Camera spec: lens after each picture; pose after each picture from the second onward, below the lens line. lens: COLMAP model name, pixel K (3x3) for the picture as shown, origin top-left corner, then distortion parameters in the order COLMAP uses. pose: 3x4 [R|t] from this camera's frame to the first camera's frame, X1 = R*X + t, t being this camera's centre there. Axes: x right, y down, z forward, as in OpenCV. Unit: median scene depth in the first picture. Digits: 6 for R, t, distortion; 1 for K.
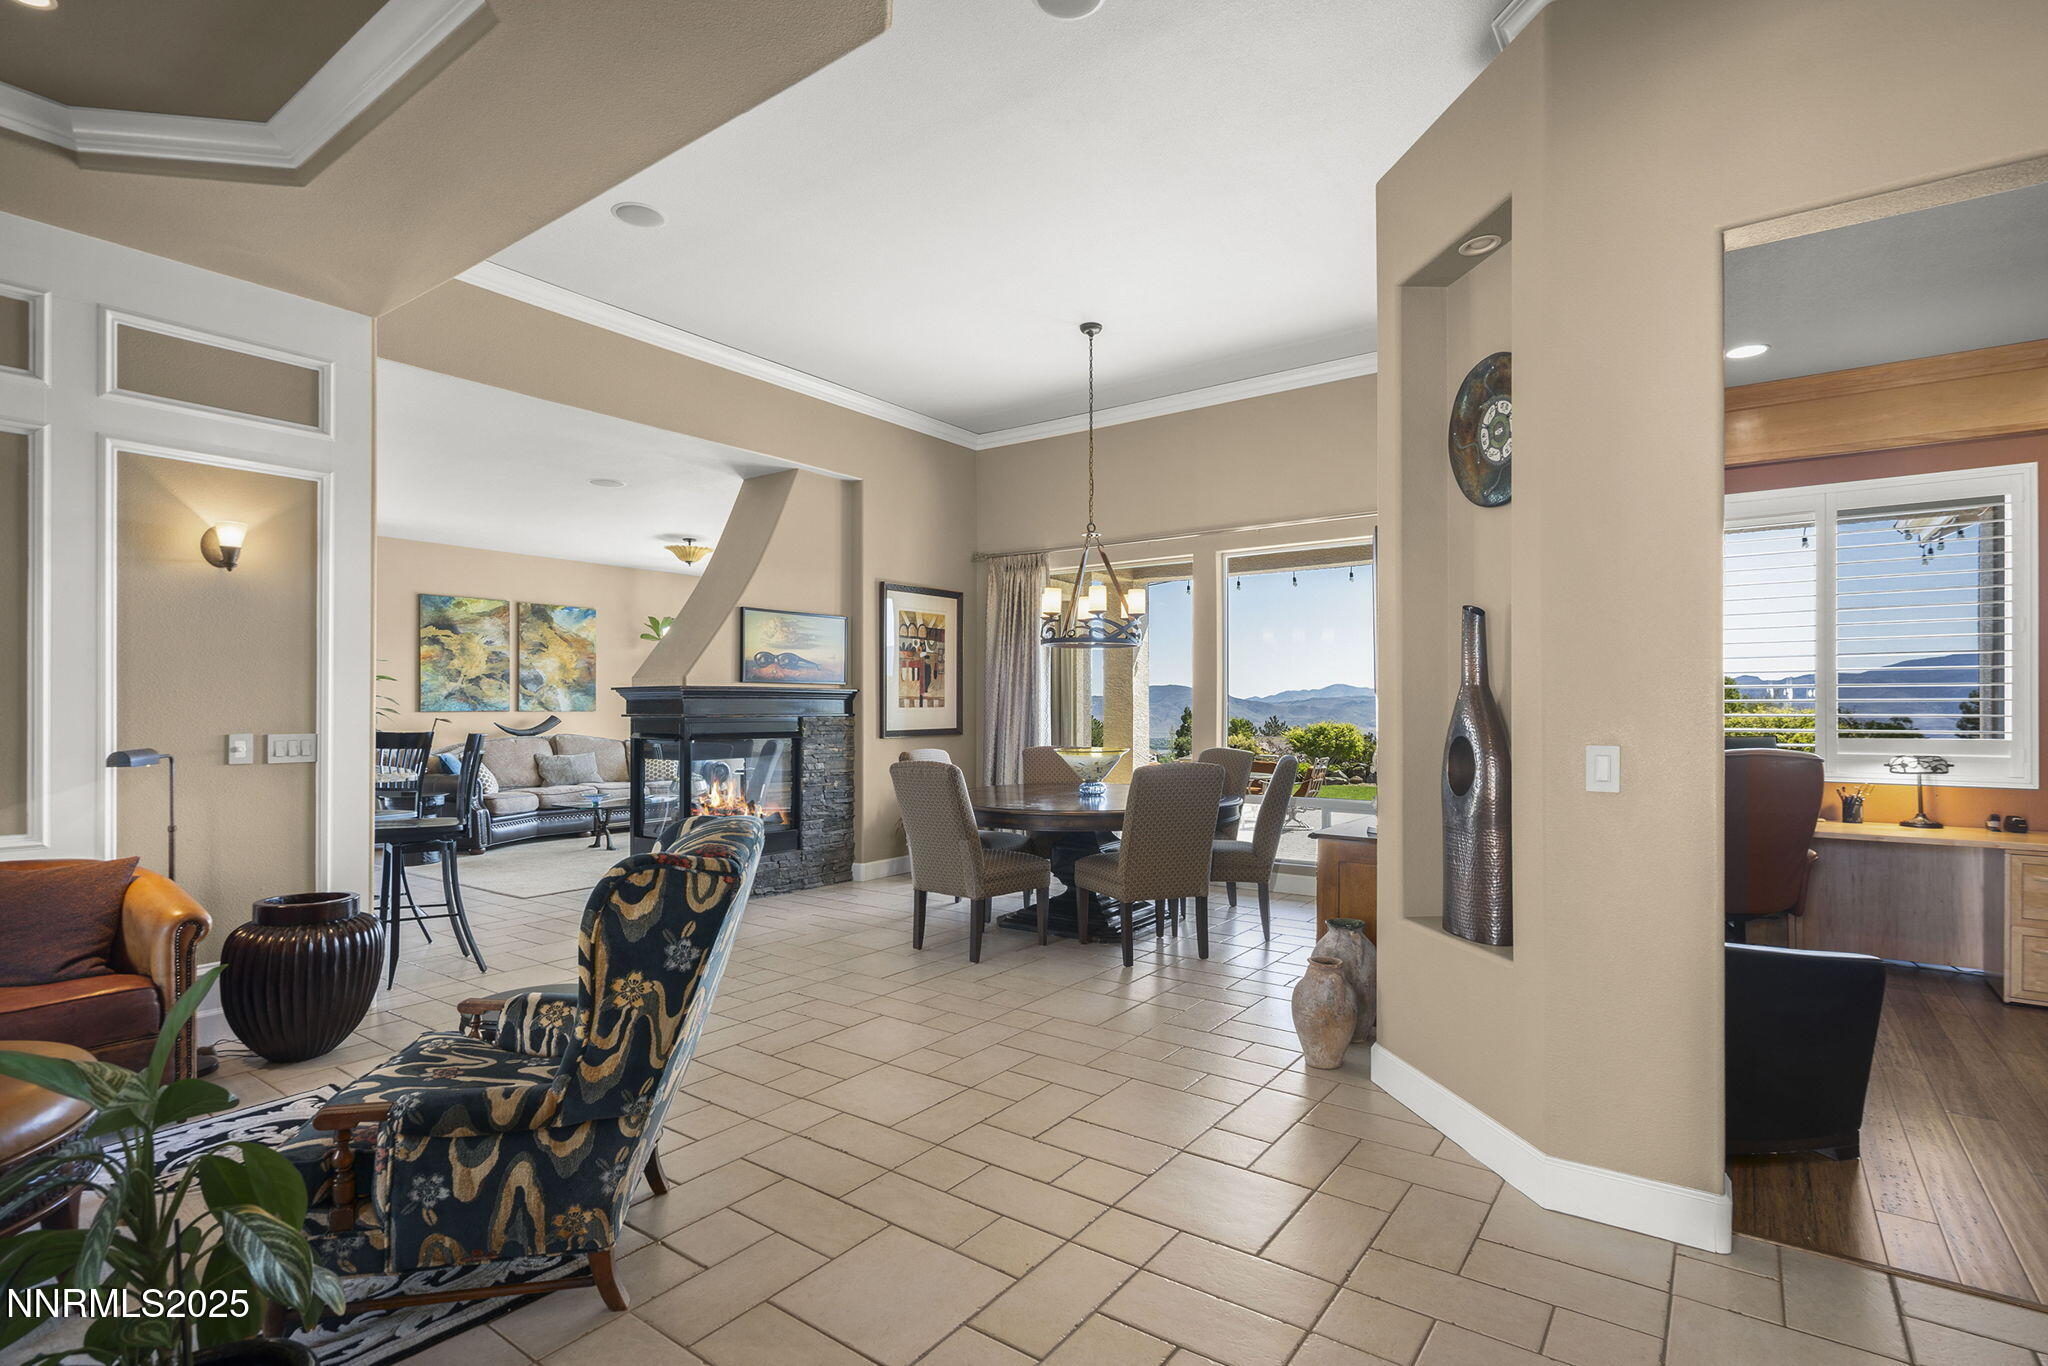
lens RADIAL K [[1014.9, 0, 968.6], [0, 1014.9, 695.6], [0, 0, 1]] dist [-0.000756, 0.001974]
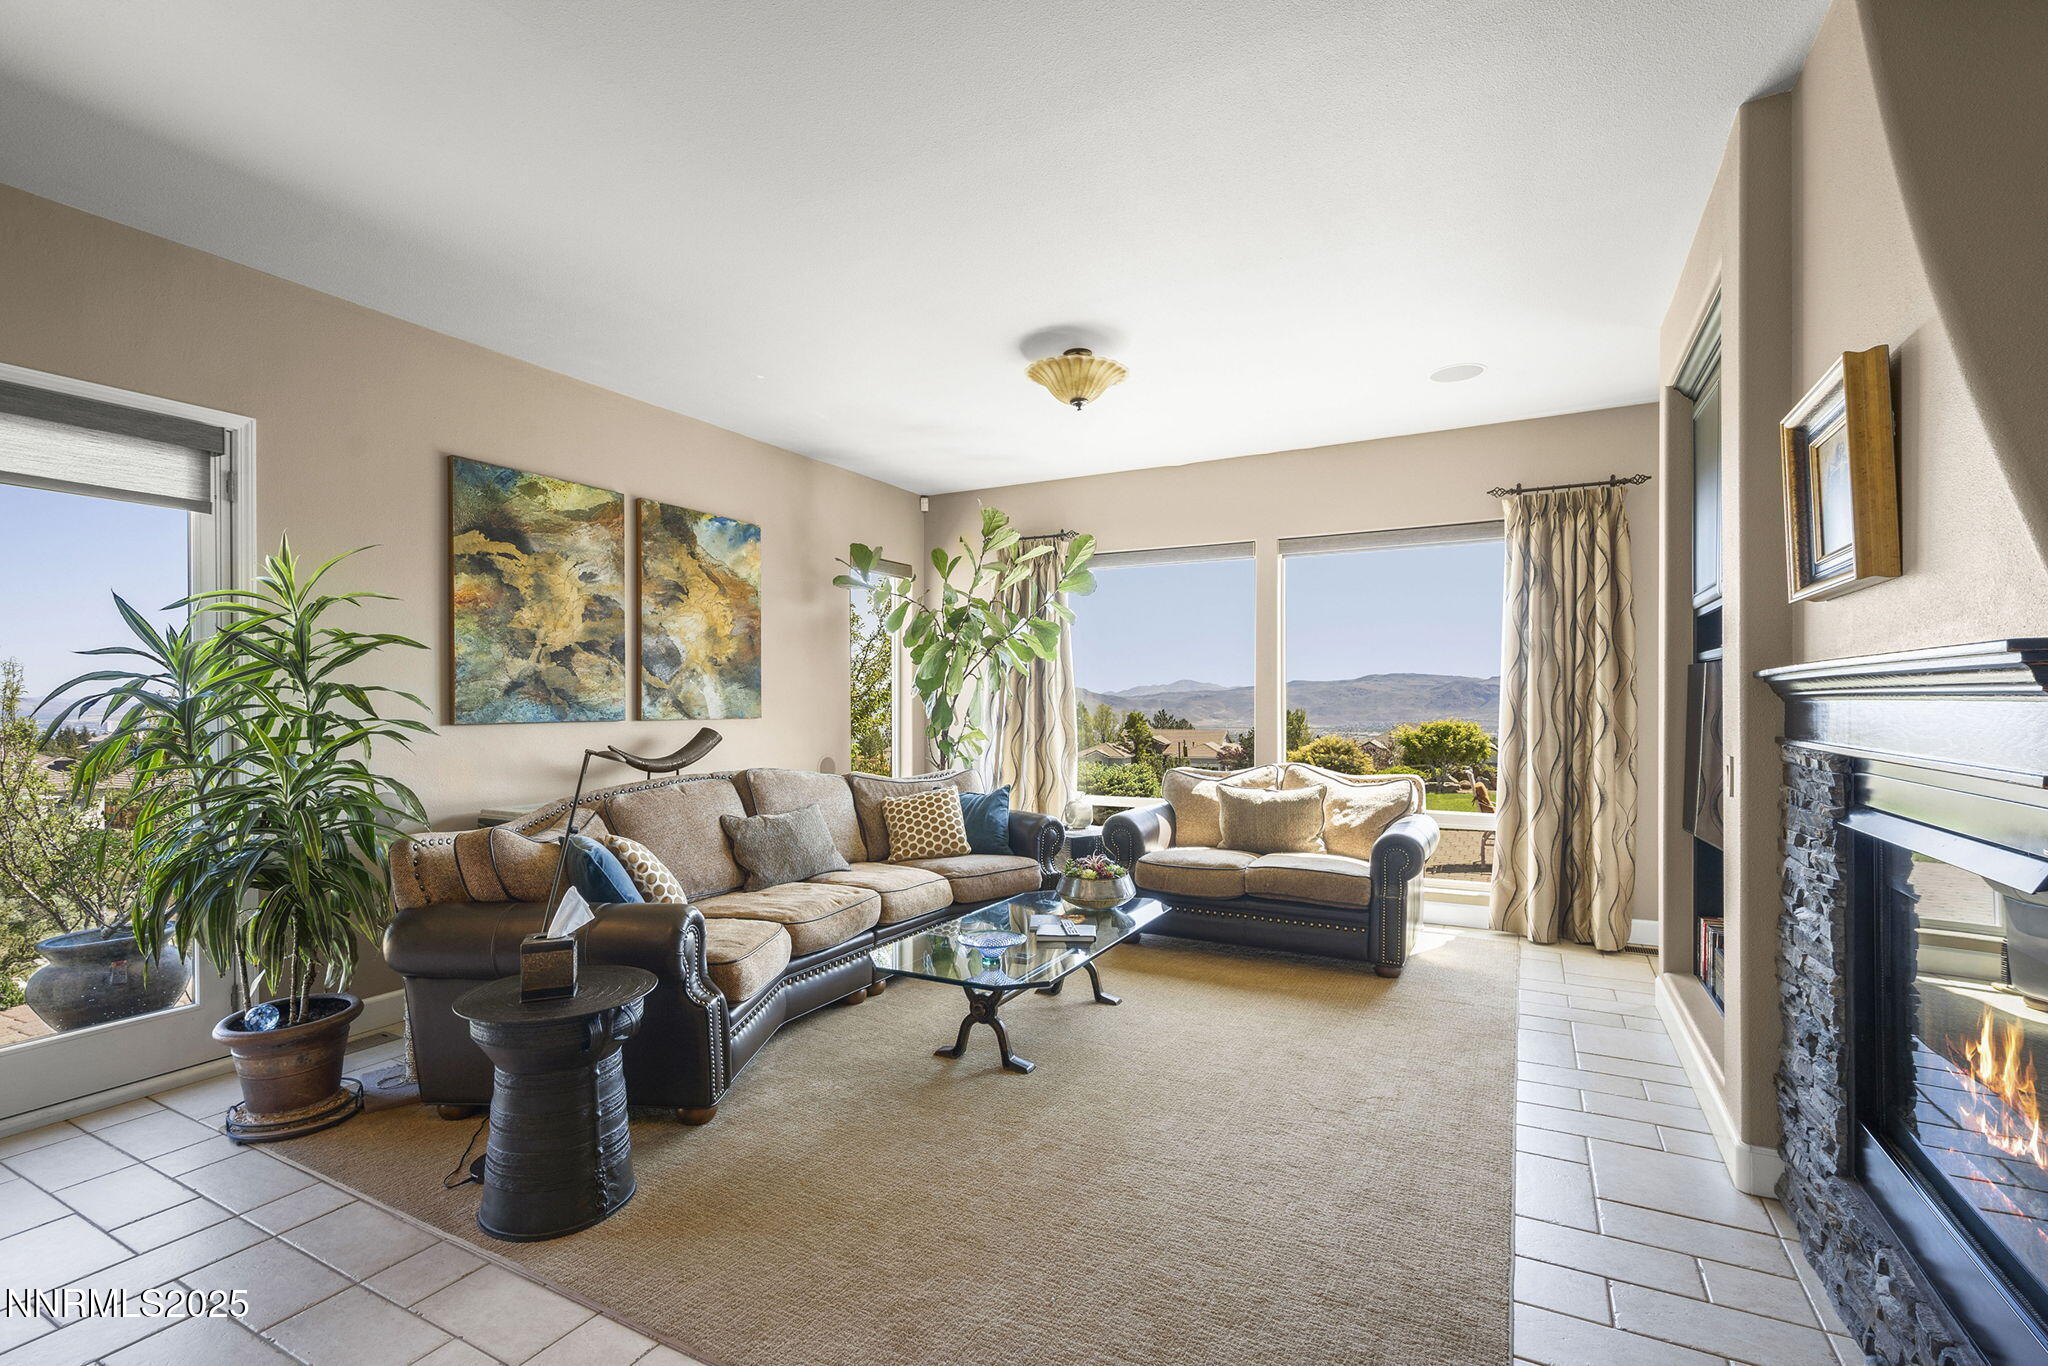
lens RADIAL K [[979.4, 0, 992.7], [0, 979.4, 696.0], [0, 0, 1]] dist [-0.001814, 0.001893]
pose [[0.987689, 0.000605, 0.156432, -0.356152], [-0.001565, 0.999981, 0.006016, 0.000626], [-0.156426, -0.006187, 0.987670, 0.516461]]
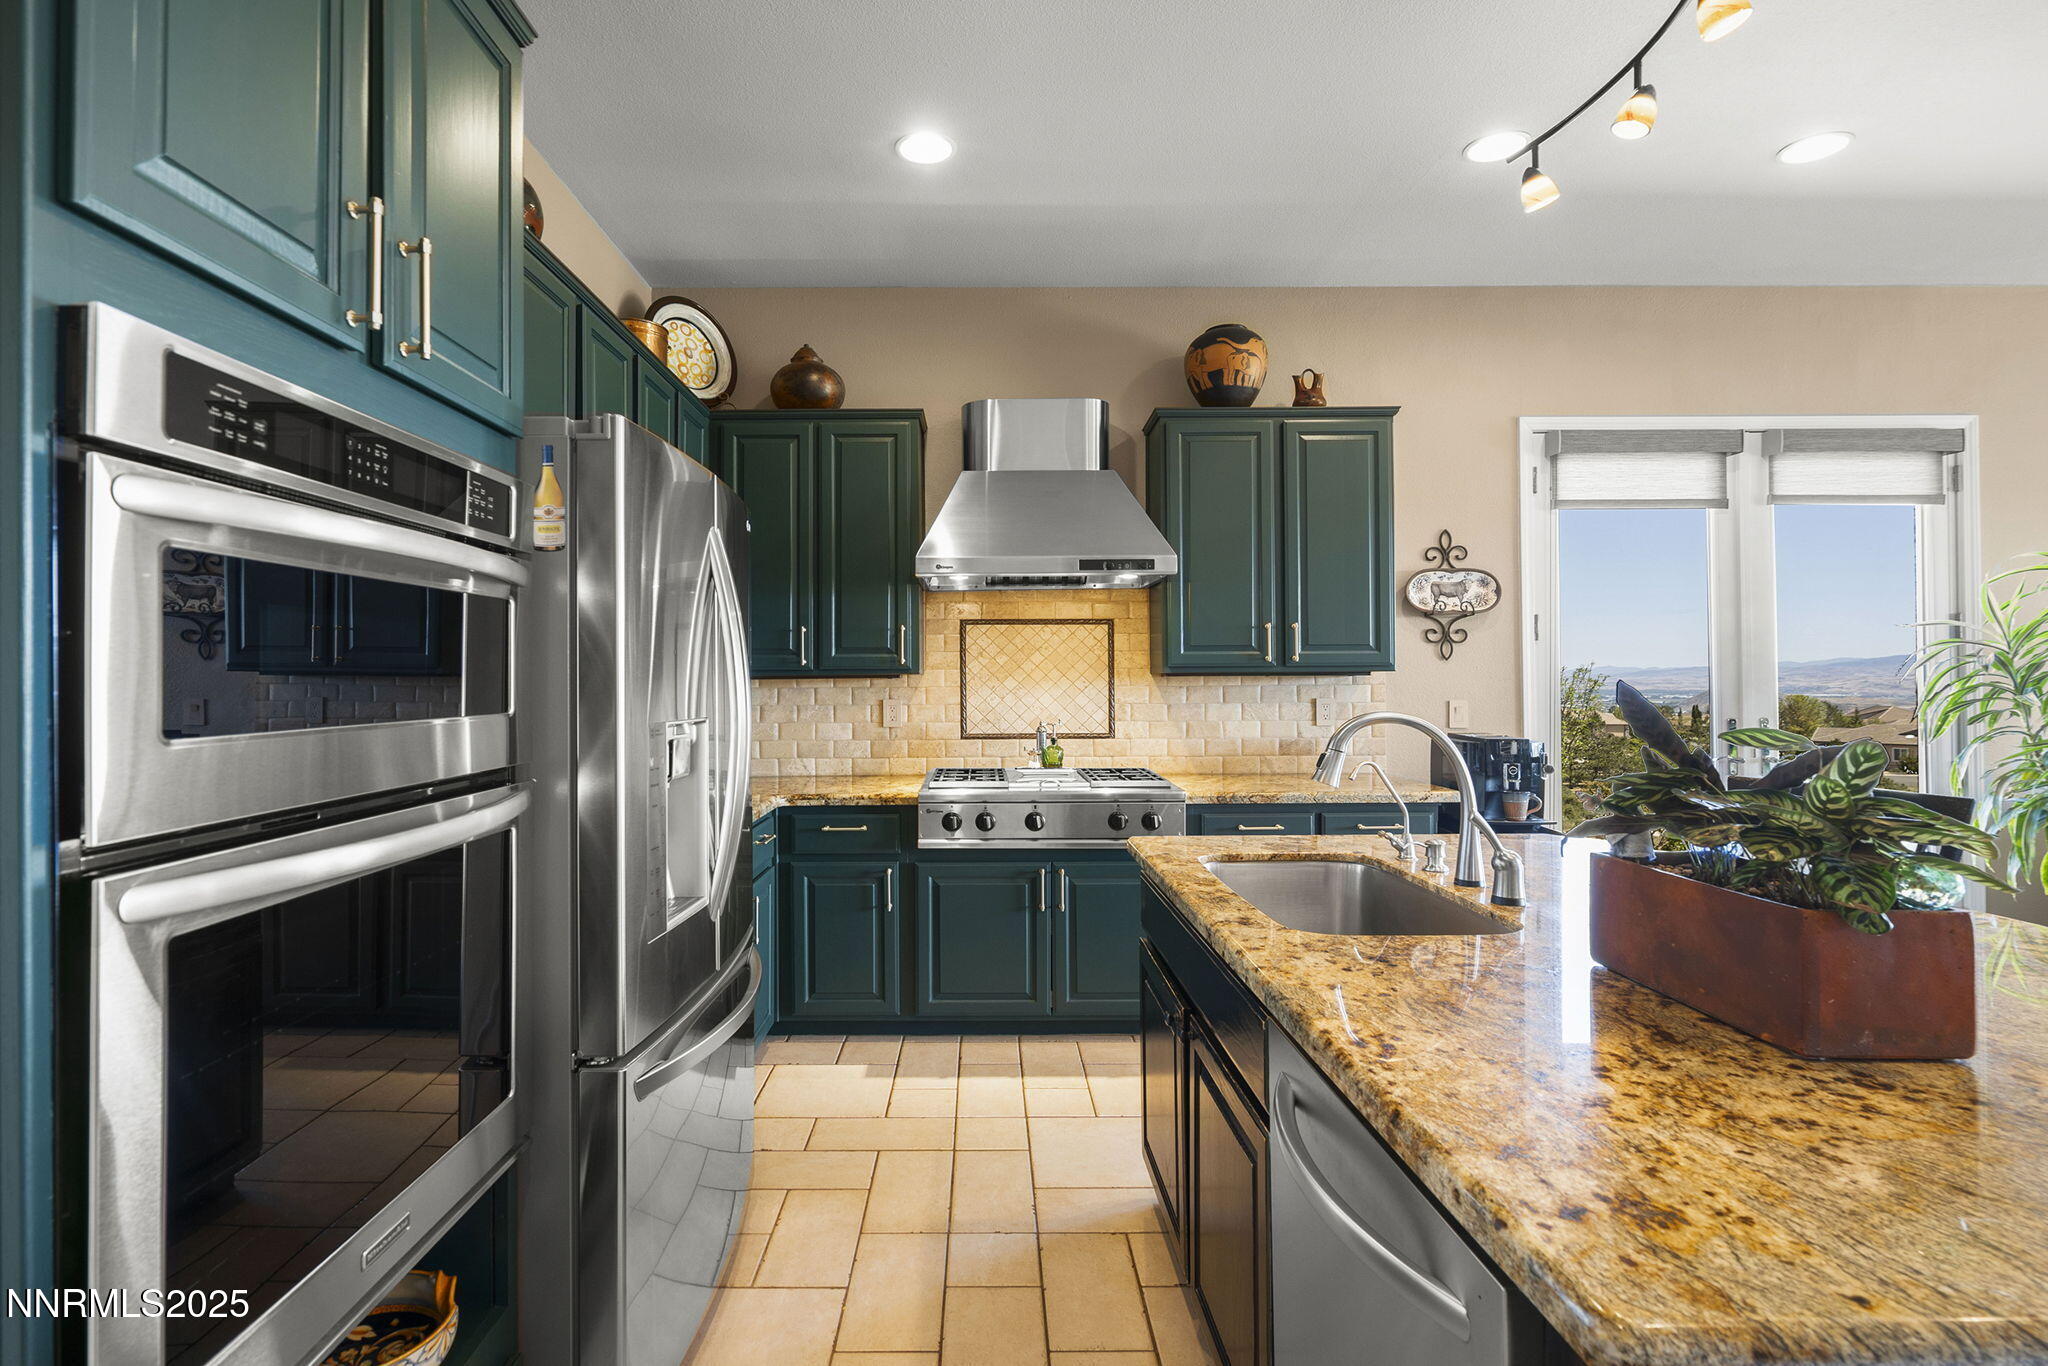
lens RADIAL K [[920.1, 0, 938.2], [0, 920.1, 675.8], [0, 0, 1]] dist [-0.006415, 0.001950]
pose [[0.611028, -0.003152, -0.791602, -0.521652], [0.011514, 0.999922, 0.004905, 0.003390], [0.791525, -0.012112, 0.611017, 0.344367]]
